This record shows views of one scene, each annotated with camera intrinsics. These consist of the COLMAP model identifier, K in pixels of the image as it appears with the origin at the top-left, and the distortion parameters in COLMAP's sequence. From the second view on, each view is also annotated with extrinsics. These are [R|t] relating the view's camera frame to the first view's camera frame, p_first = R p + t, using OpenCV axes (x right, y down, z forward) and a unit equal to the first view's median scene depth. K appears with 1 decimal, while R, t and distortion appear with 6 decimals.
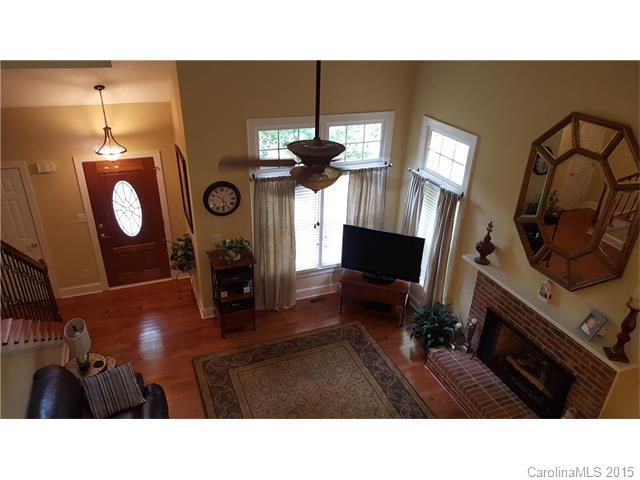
lens RADIAL K [[469.7, 0, 320.2], [0, 469.7, 255.0], [0, 0, 1]] dist [0.110542, -0.172257]
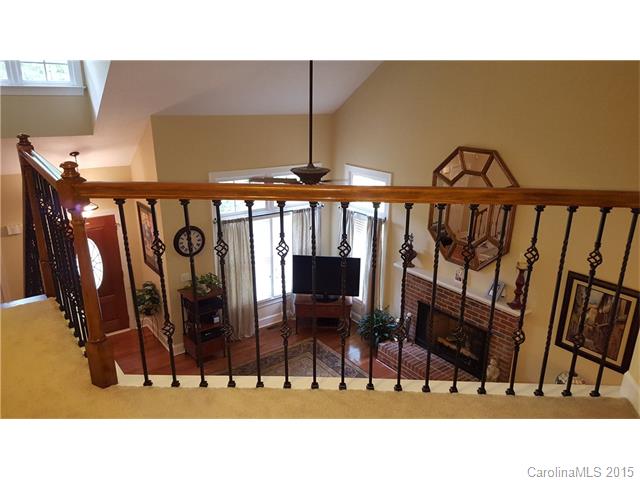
lens RADIAL K [[469.7, 0, 320.2], [0, 469.7, 255.0], [0, 0, 1]] dist [0.110542, -0.172257]
pose [[0.967241, -0.100557, 0.233096, -0.169336], [0.134666, 0.981605, -0.135340, 0.111446], [-0.215199, 0.162297, 0.962990, -0.173761]]
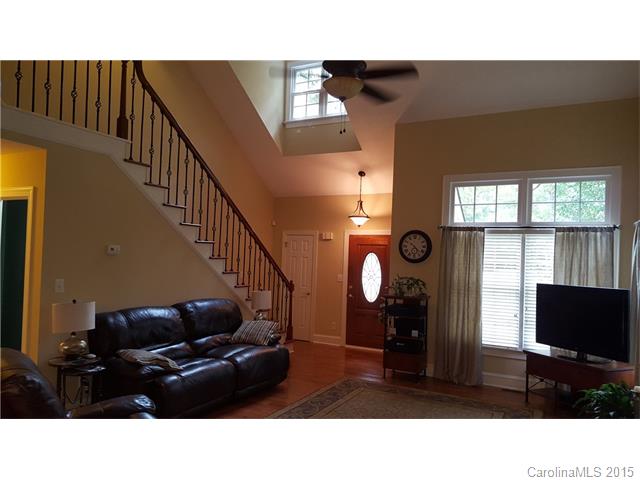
lens RADIAL K [[469.7, 0, 320.2], [0, 469.7, 255.0], [0, 0, 1]] dist [0.110542, -0.172257]
pose [[0.638582, -0.021485, -0.769254, 0.493008], [-0.380563, 0.860009, -0.339936, 0.352894], [0.668868, 0.509827, 0.541010, 0.258466]]
